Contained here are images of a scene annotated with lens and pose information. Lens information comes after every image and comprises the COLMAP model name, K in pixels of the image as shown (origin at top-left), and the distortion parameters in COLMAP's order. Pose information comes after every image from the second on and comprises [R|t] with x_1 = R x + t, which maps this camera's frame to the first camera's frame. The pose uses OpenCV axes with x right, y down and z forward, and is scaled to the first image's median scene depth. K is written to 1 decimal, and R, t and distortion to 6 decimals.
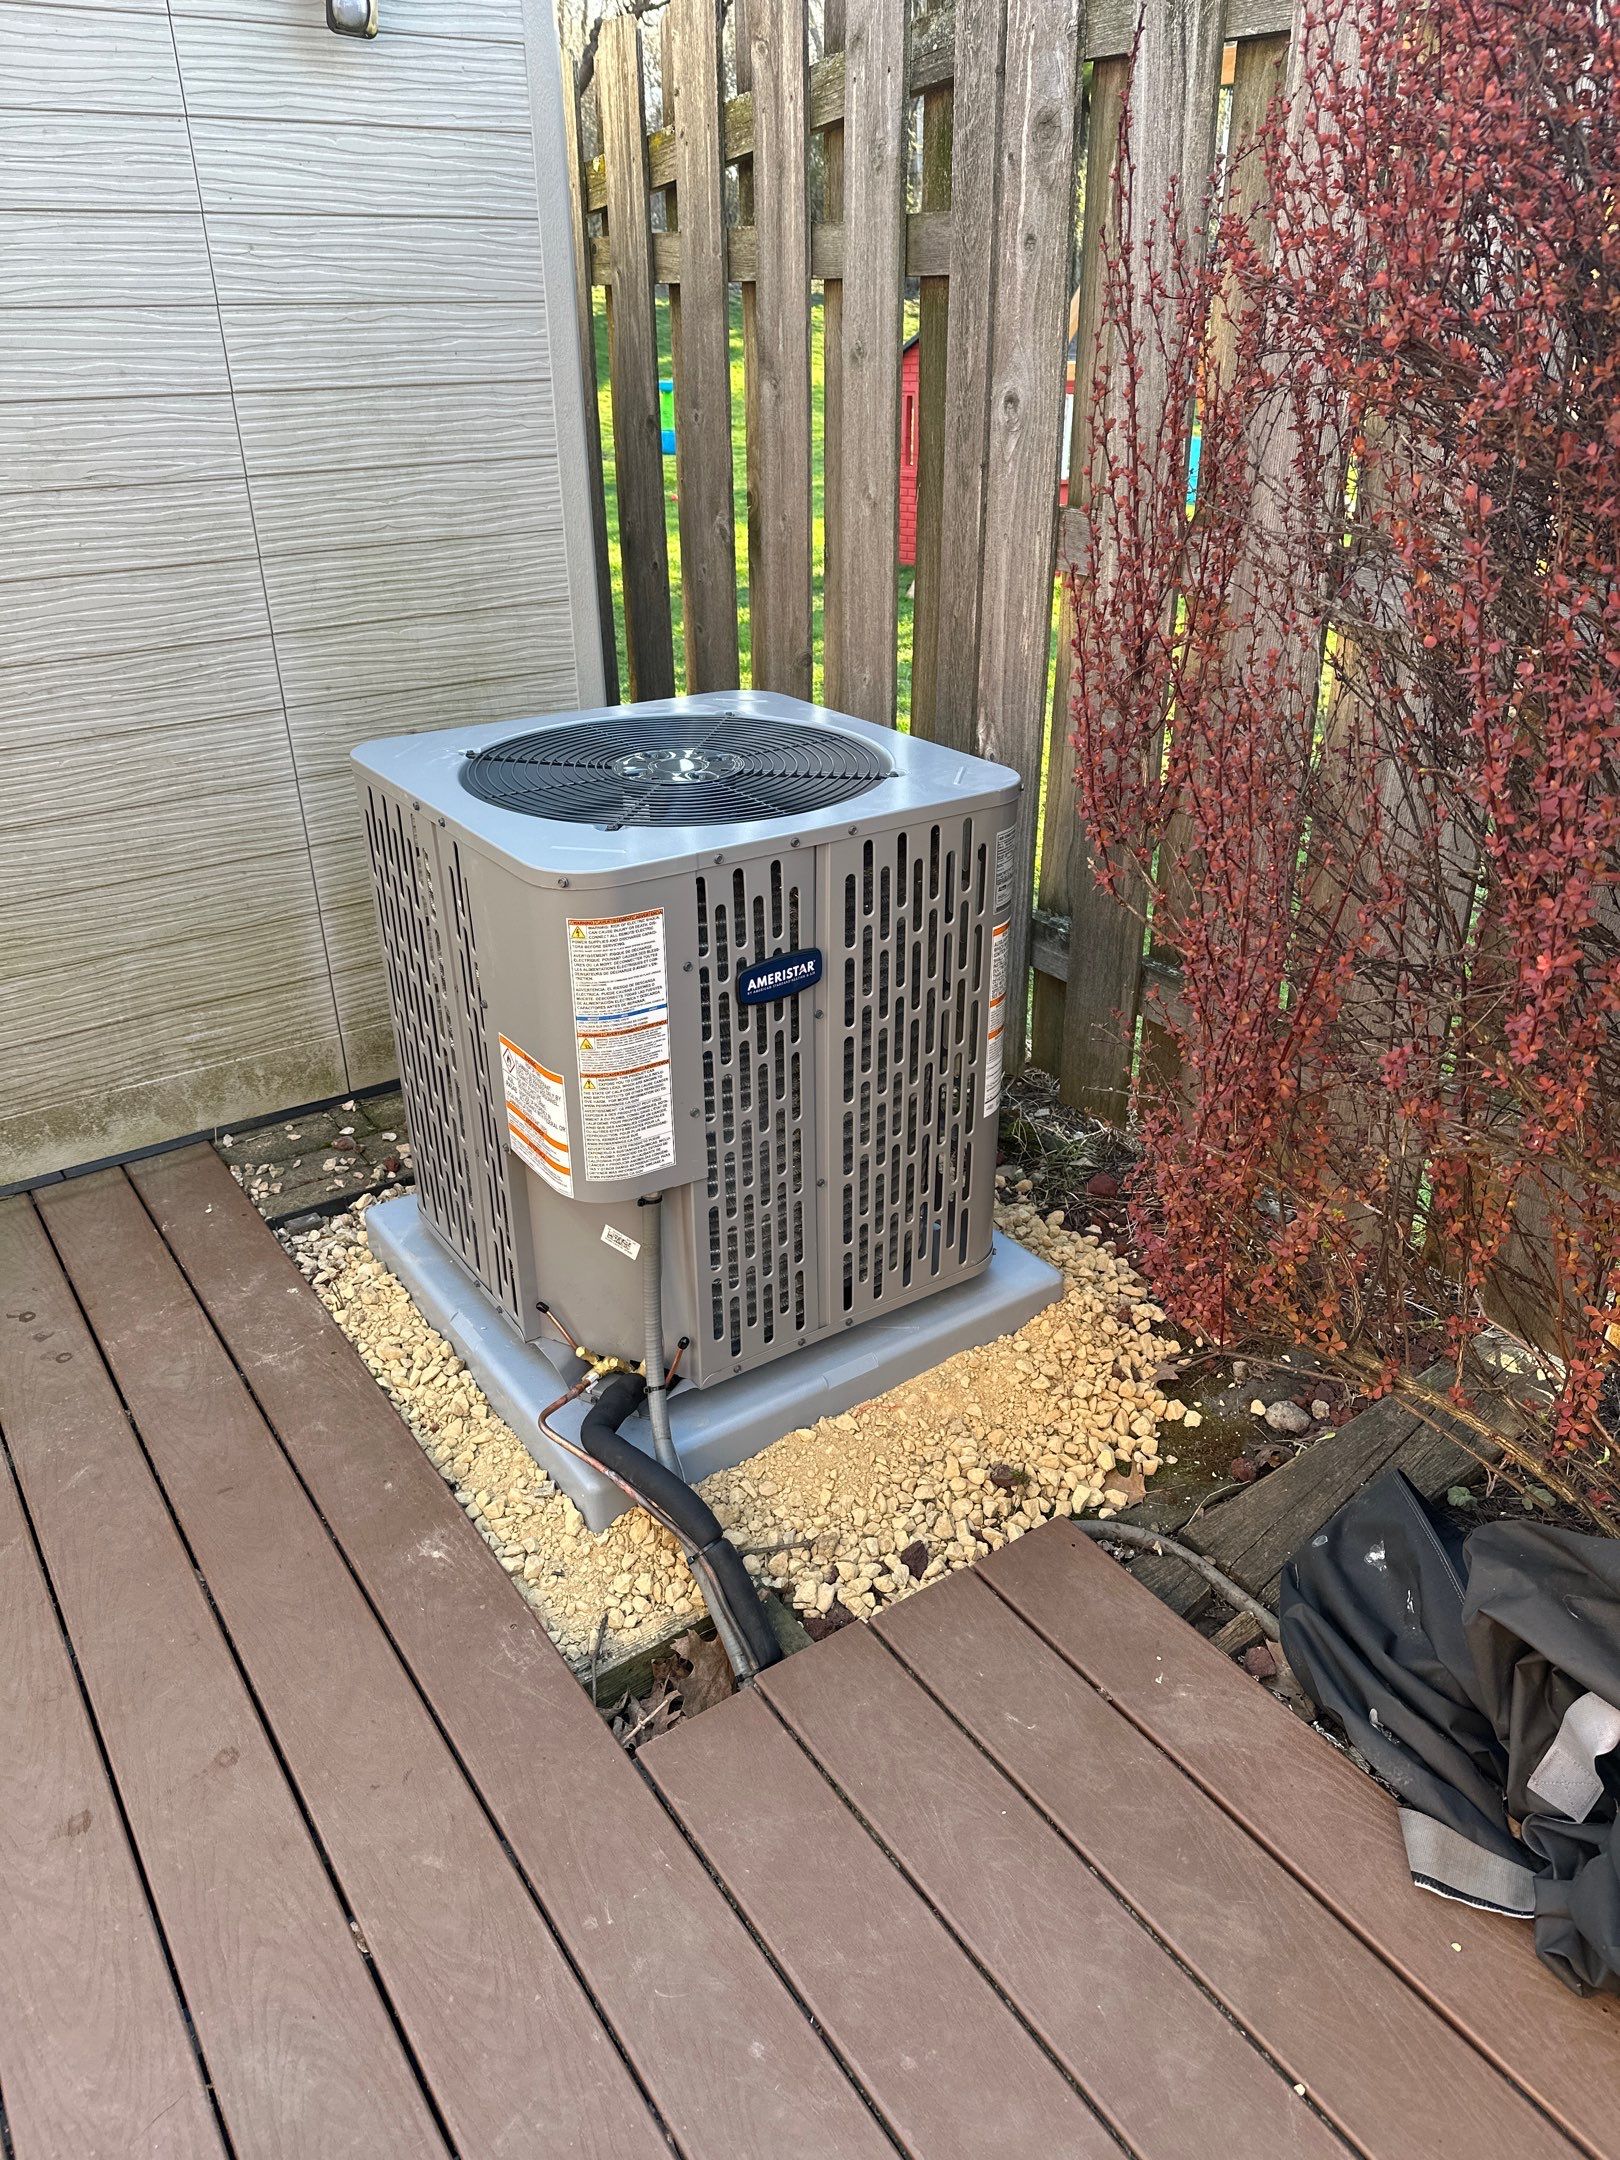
lens RADIAL K [[1548.0, 0, 810.0], [0, 1548.0, 1080.0], [0, 0, 1]] dist [0.020580, -0.003497]
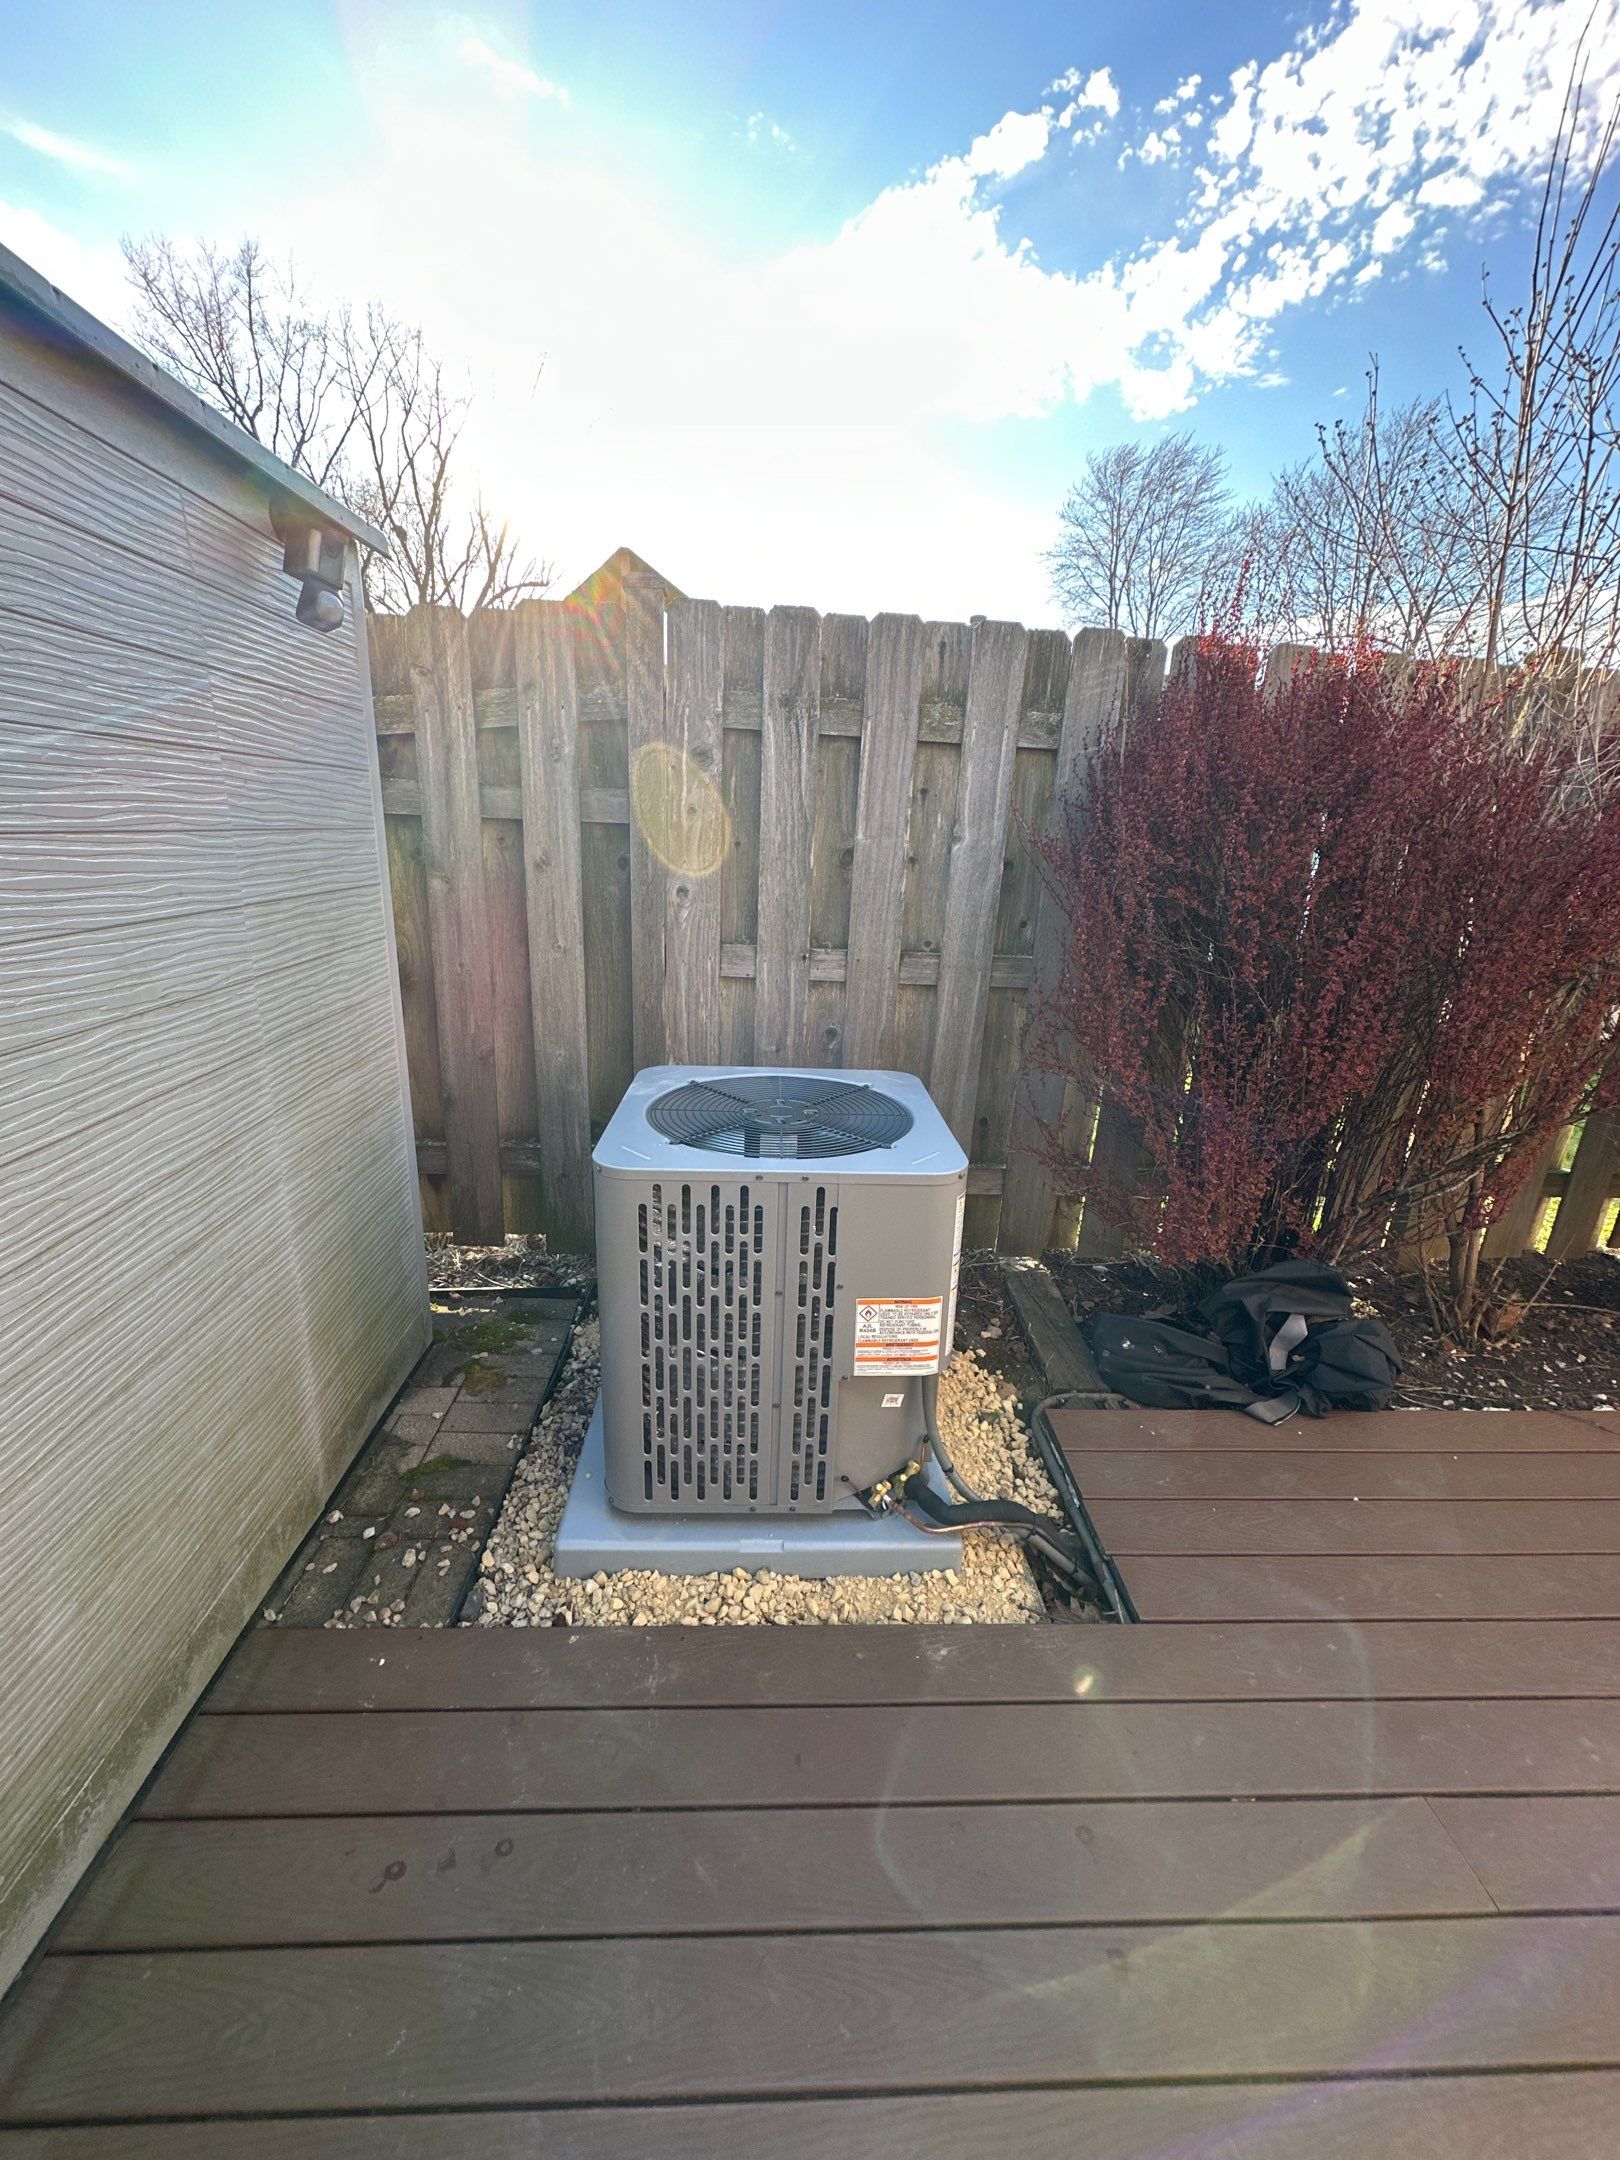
lens RADIAL K [[862.2, 0, 810.0], [0, 862.2, 1080.0], [0, 0, 1]] dist [0.001112, -0.000376]
pose [[0.520946, -0.209389, 0.827509, -0.673393], [0.343266, 0.938992, 0.021500, -0.203125], [-0.781526, 0.272856, 0.561041, 0.386152]]
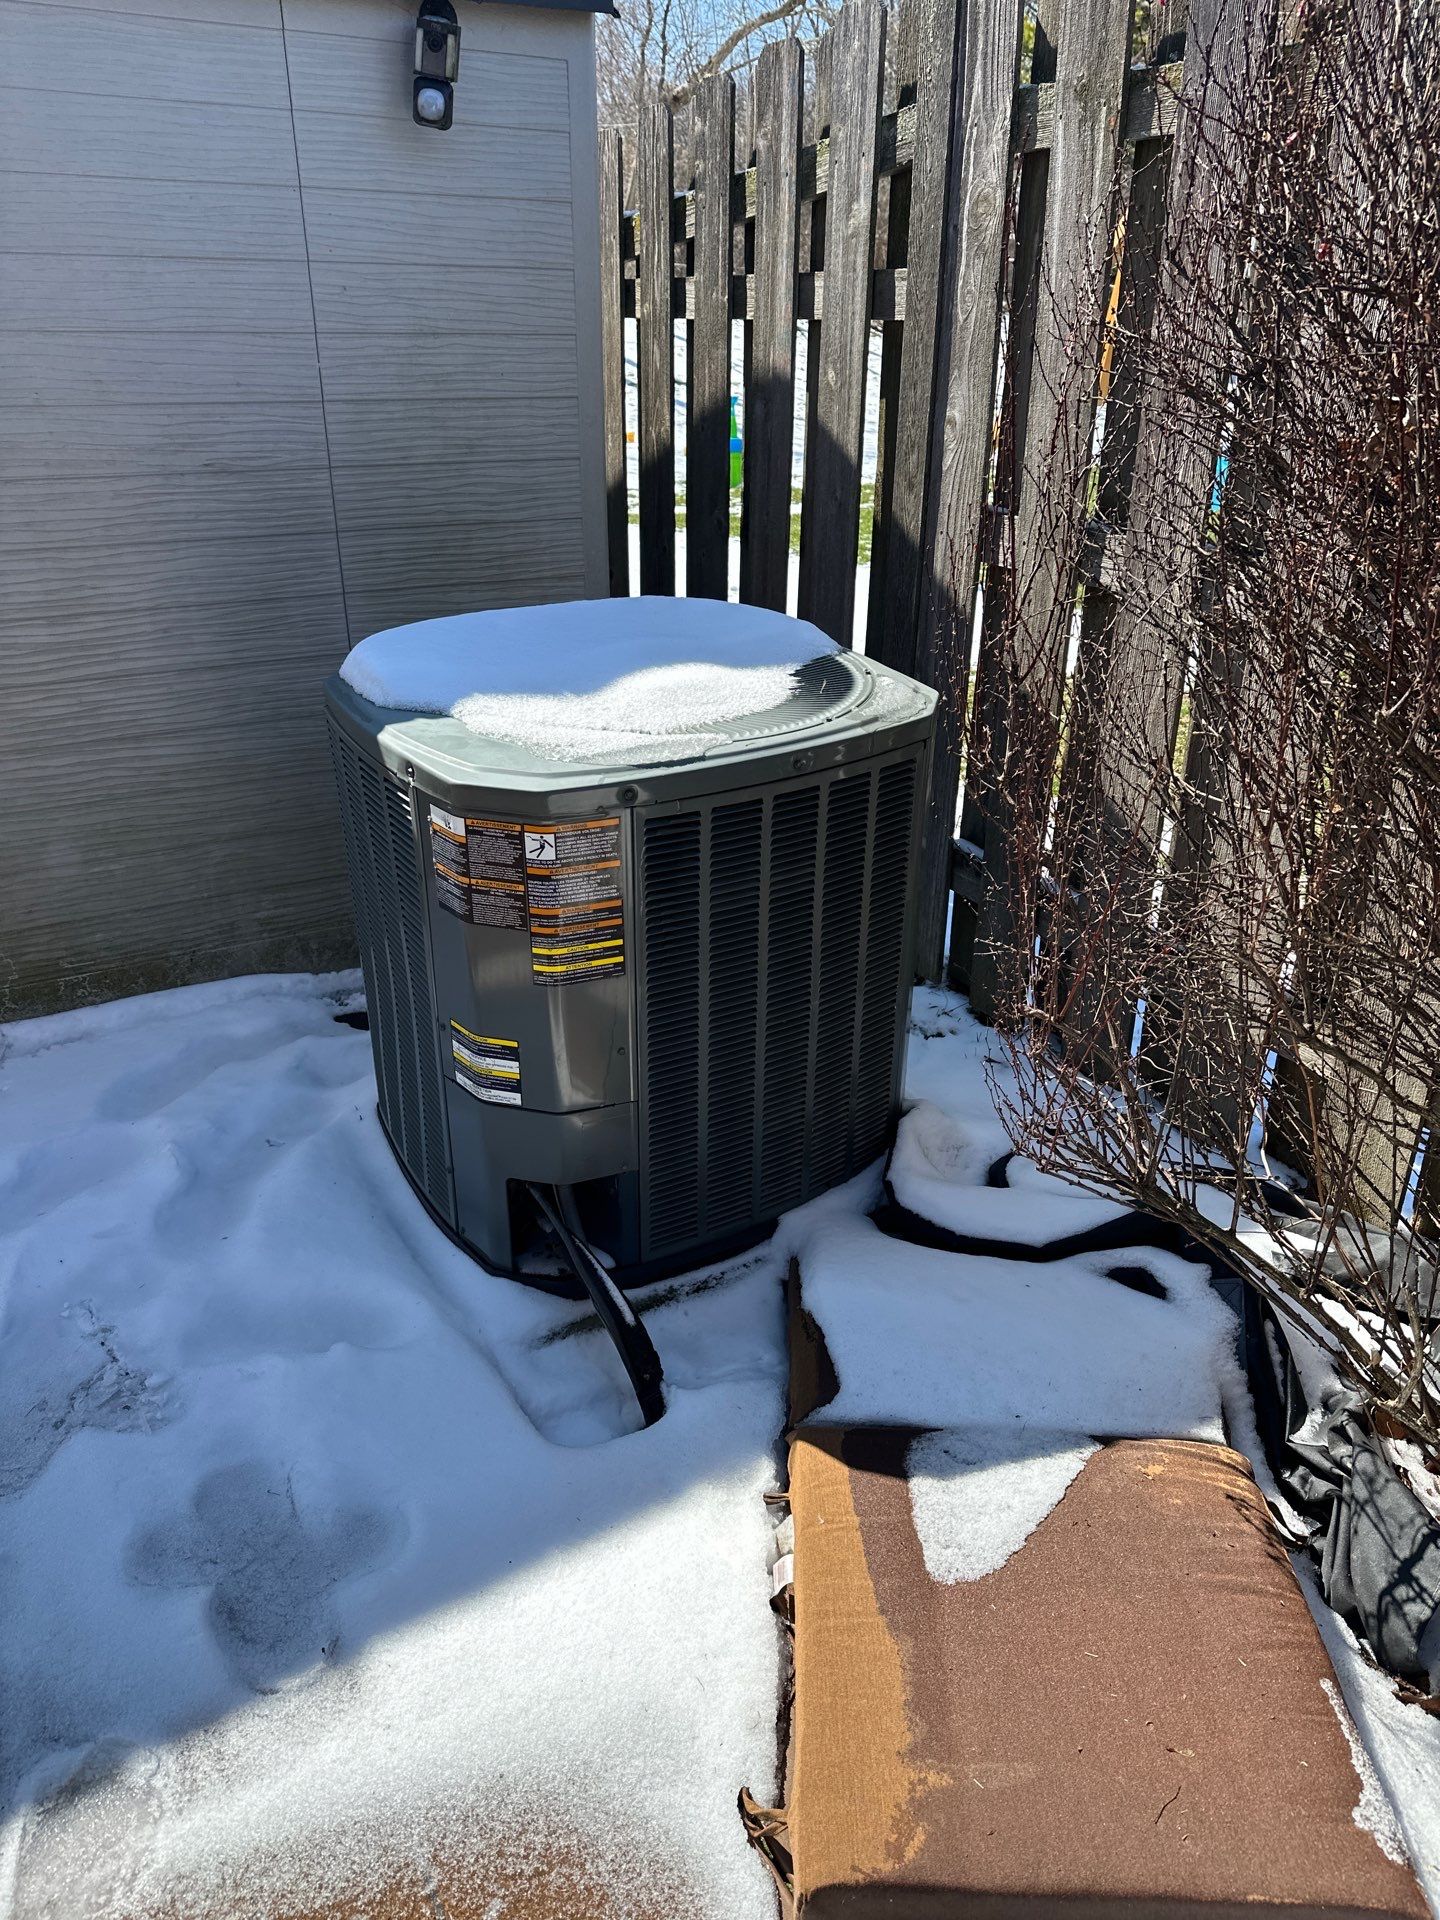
lens RADIAL K [[1366.9, 0, 720.0], [0, 1366.9, 960.0], [0, 0, 1]] dist [0.074291, -0.086116]
pose [[0.995858, 0.054758, -0.072590, 0.052439], [-0.057159, 0.997870, -0.031426, 0.024560], [0.070714, 0.035445, 0.996867, -0.072956]]
